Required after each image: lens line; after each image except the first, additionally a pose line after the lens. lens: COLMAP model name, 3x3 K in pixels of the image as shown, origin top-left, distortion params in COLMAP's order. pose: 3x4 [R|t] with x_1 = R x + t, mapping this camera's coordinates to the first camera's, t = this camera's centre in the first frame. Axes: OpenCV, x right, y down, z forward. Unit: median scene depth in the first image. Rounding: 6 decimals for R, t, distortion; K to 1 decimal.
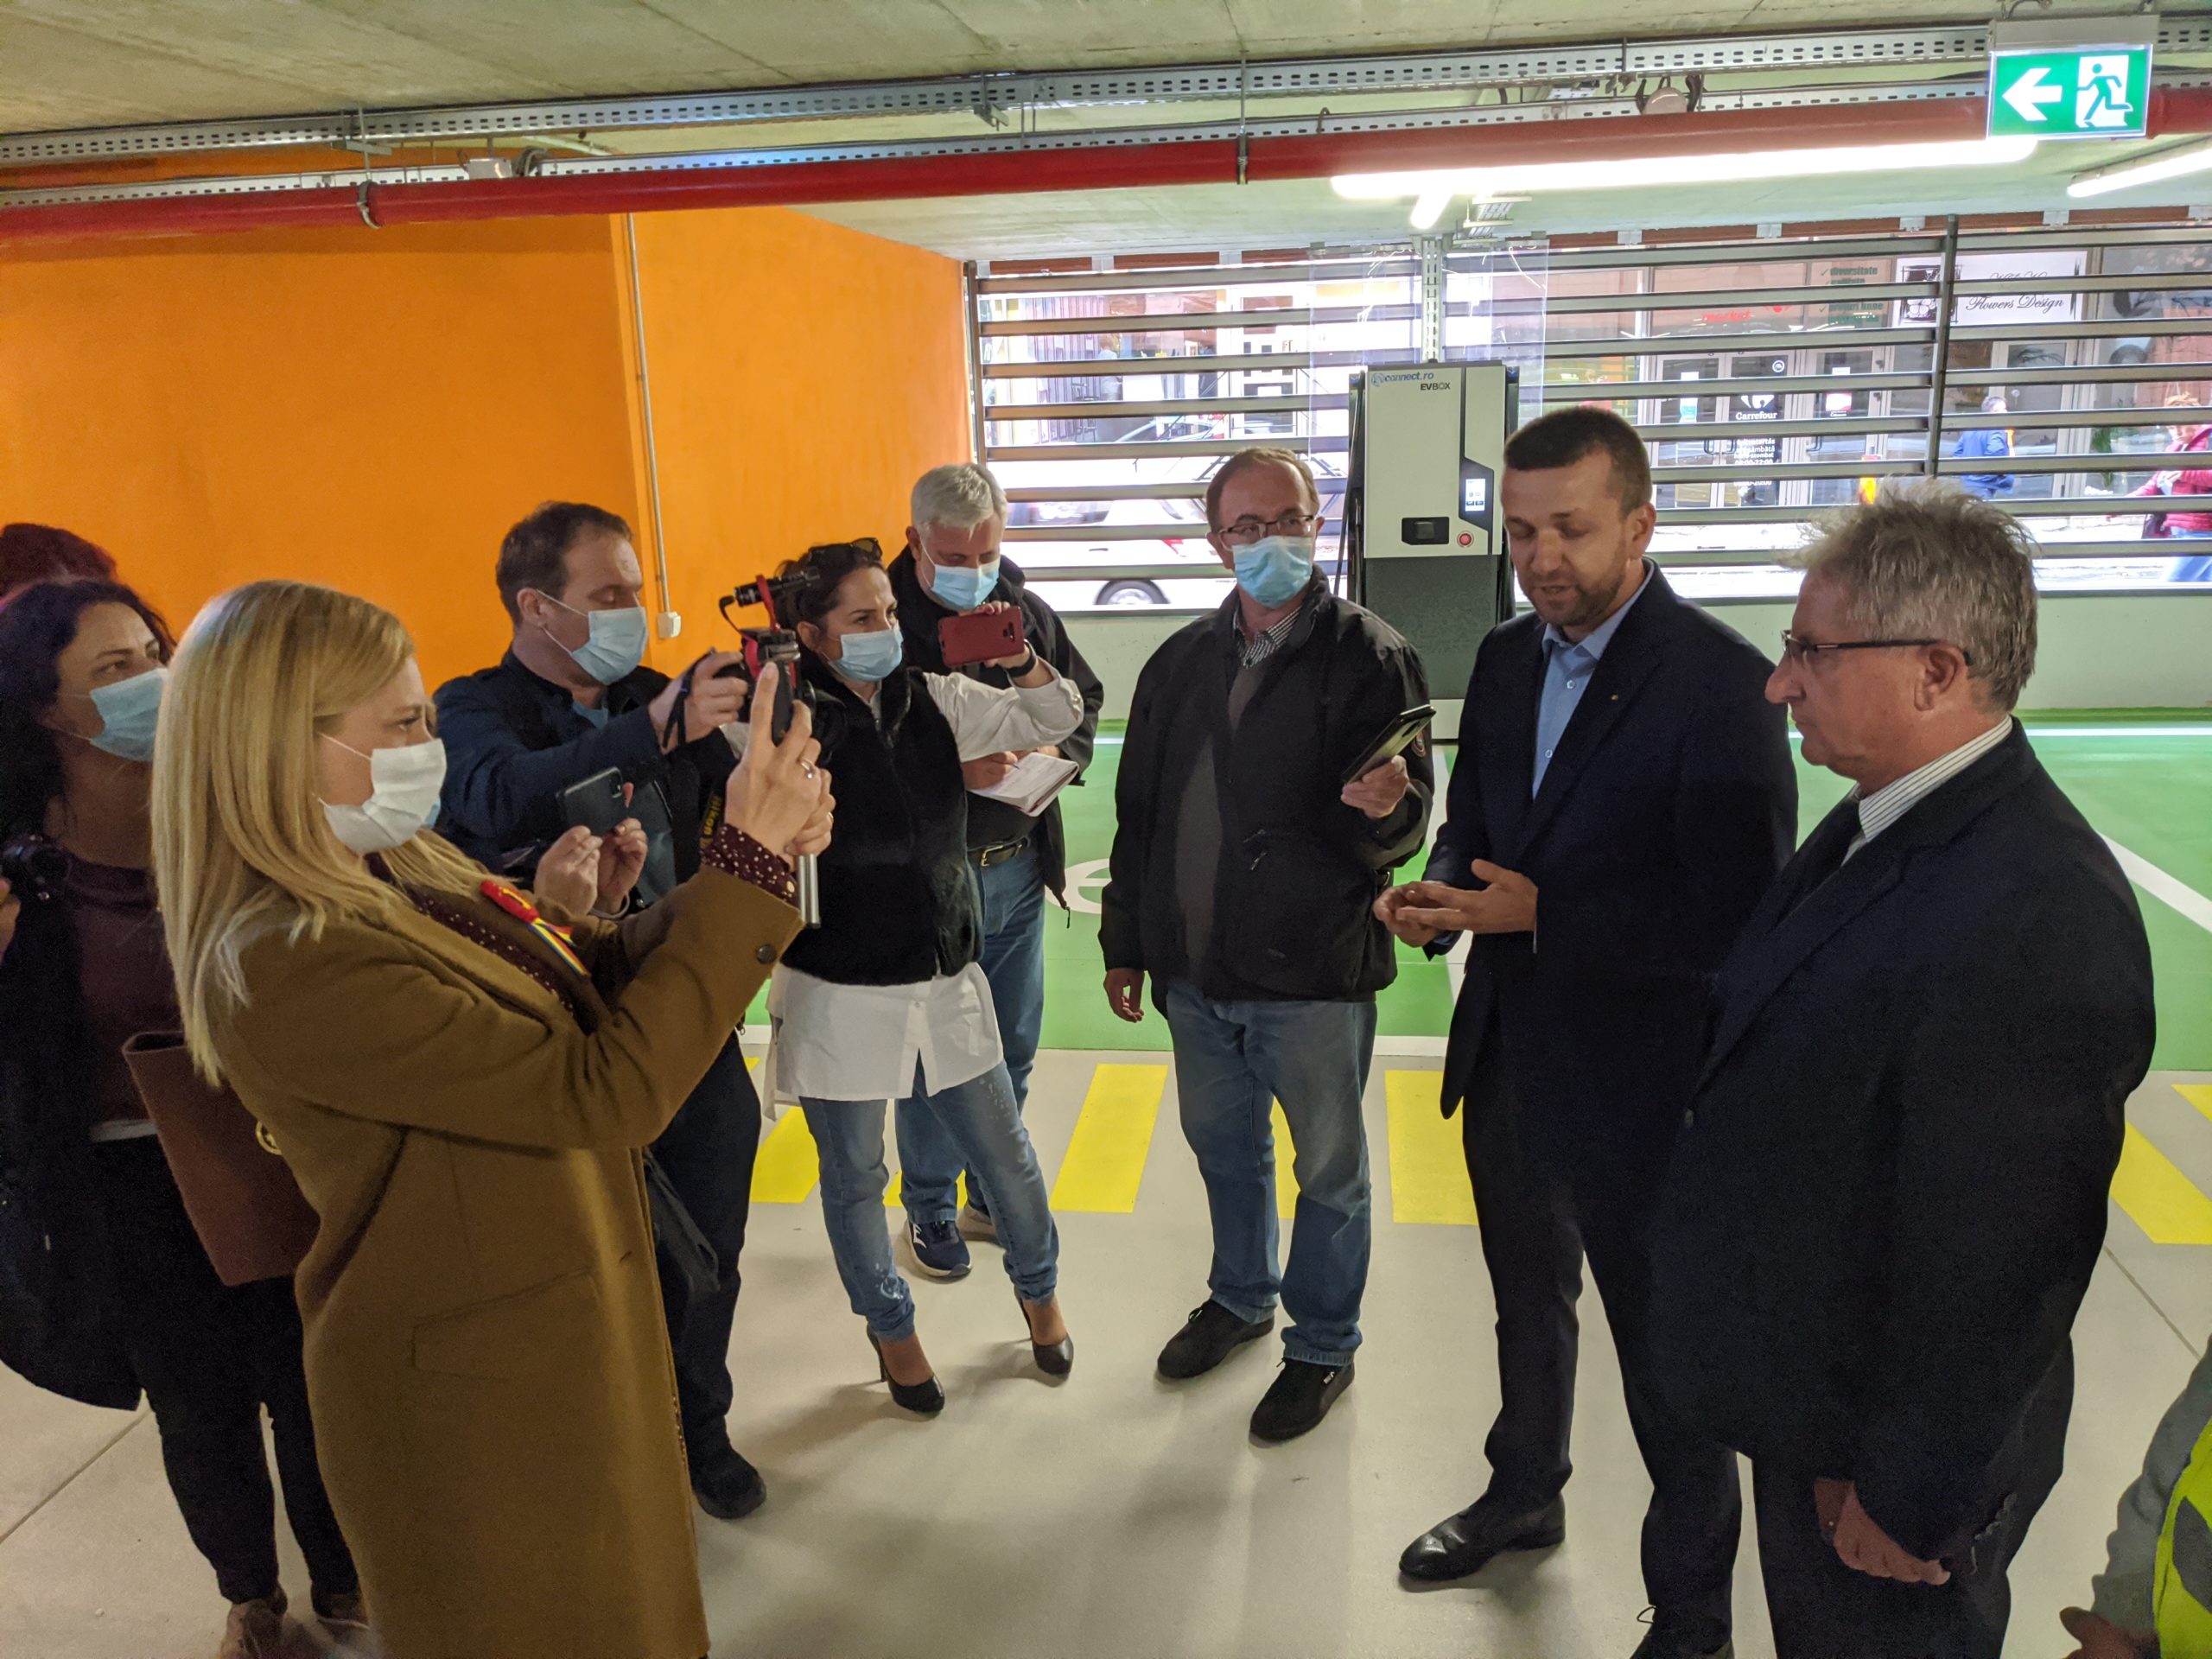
lens RADIAL K [[1786.0, 0, 1104.0], [0, 1786.0, 858.8], [0, 0, 1]] dist [0.062824, -0.113223]
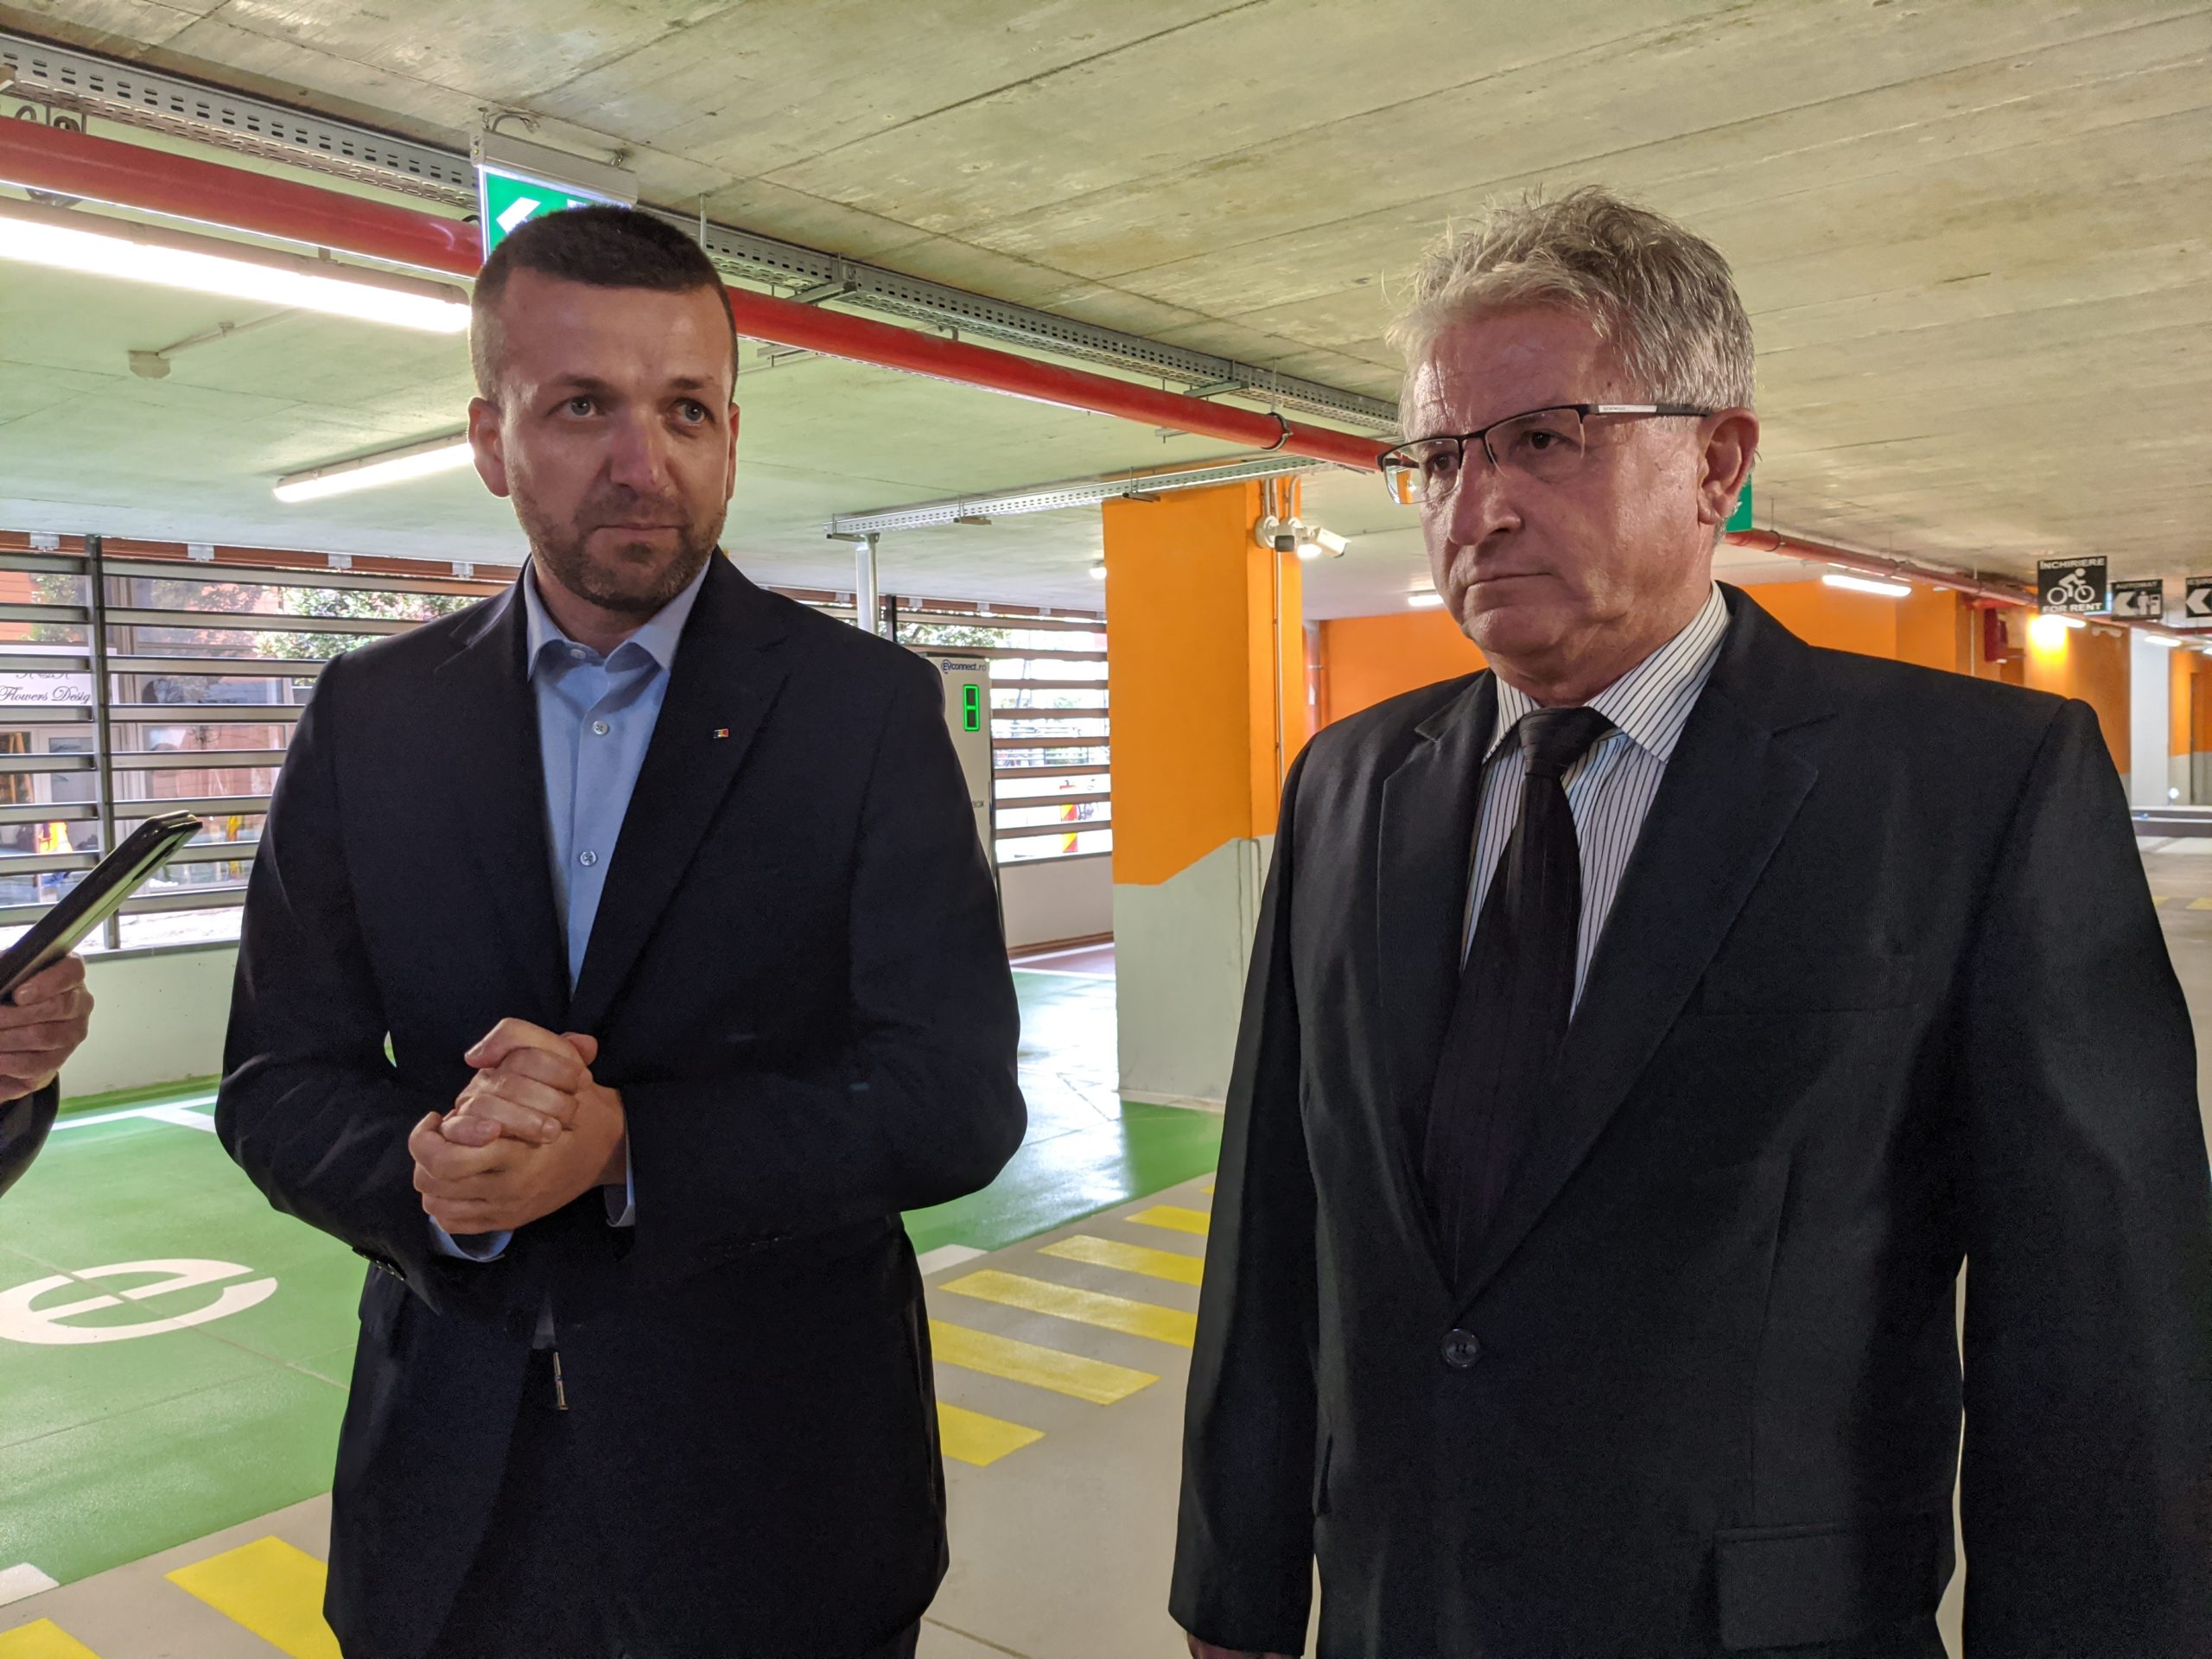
lens RADIAL K [[1741.3, 0, 1129.3], [0, 1741.3, 817.6], [0, 0, 1]] dist [0.059662, -0.093860]
pose [[0.510600, -0.017046, 0.859650, -0.069612], [0.233005, 0.965135, -0.119259, 0.020000], [-0.827645, 0.261196, 0.496769, 0.413623]]
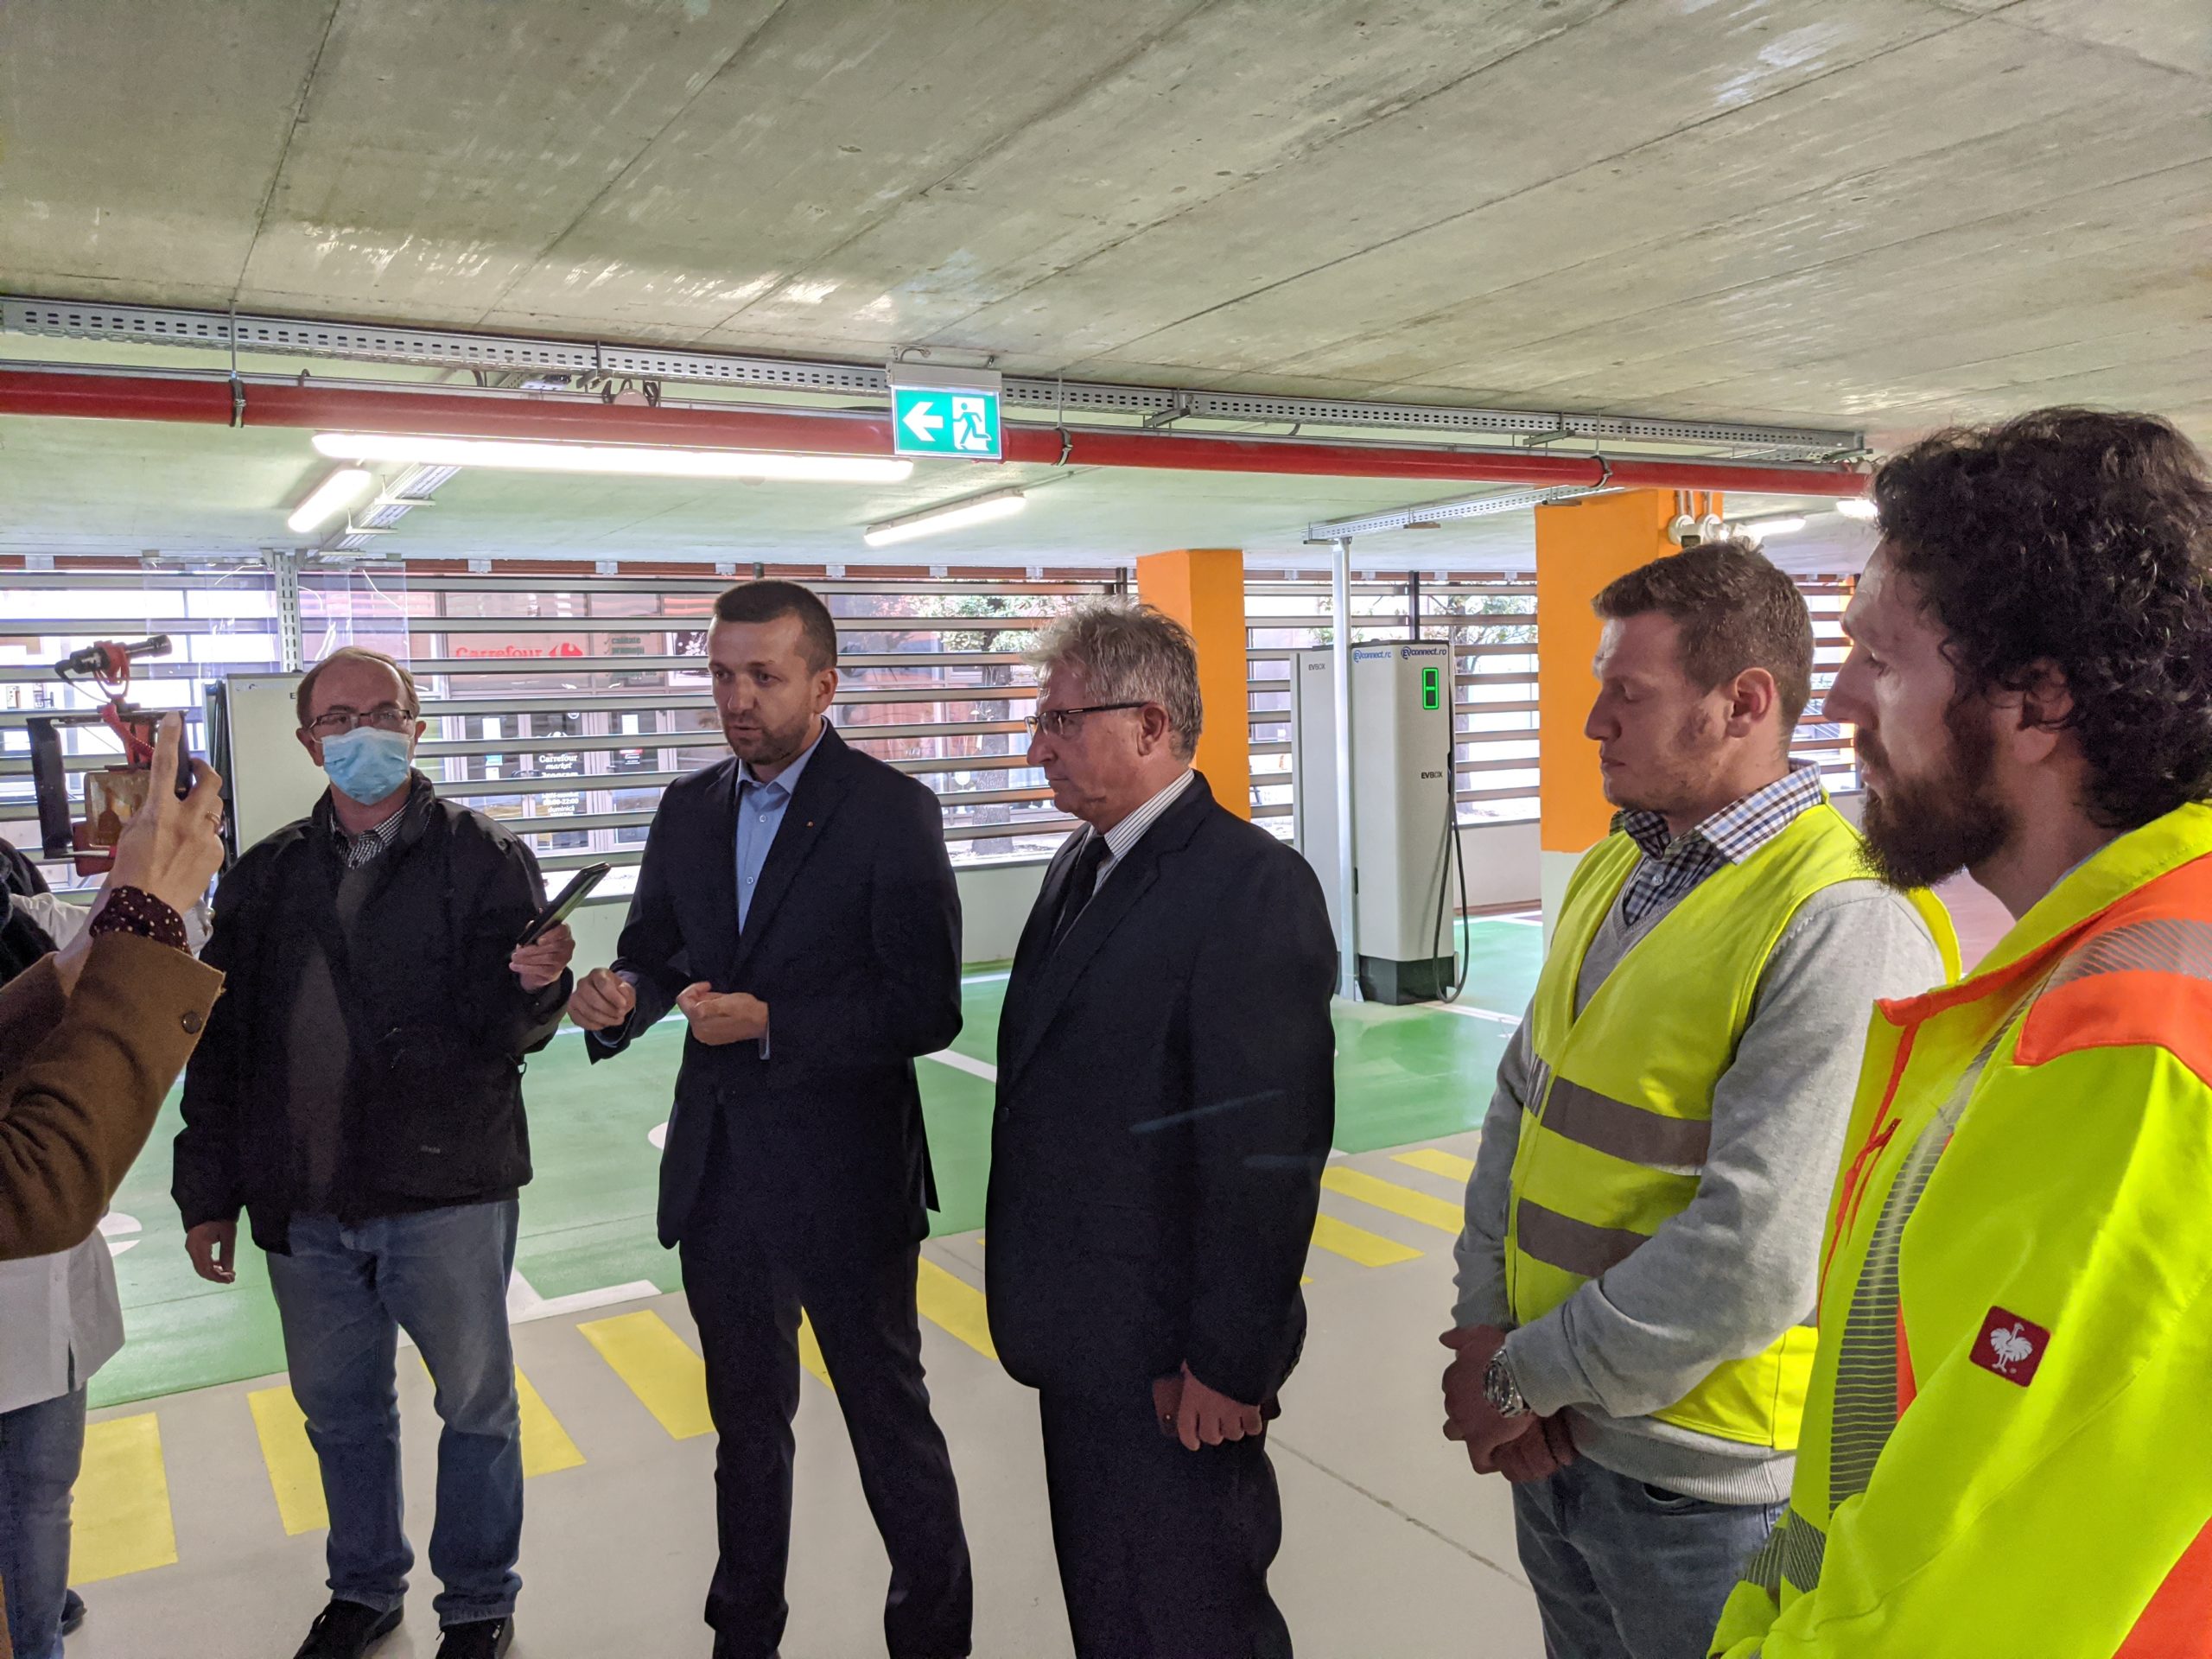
lens RADIAL K [[1722.0, 0, 1106.0], [0, 1722.0, 829.5], [0, 0, 1]] dist [0.106534, -0.218818]
pose [[0.787593, -0.037033, 0.615082, -0.157633], [0.164040, 0.974773, -0.151358, 0.071296], [-0.593960, 0.220106, 0.773799, 0.022369]]
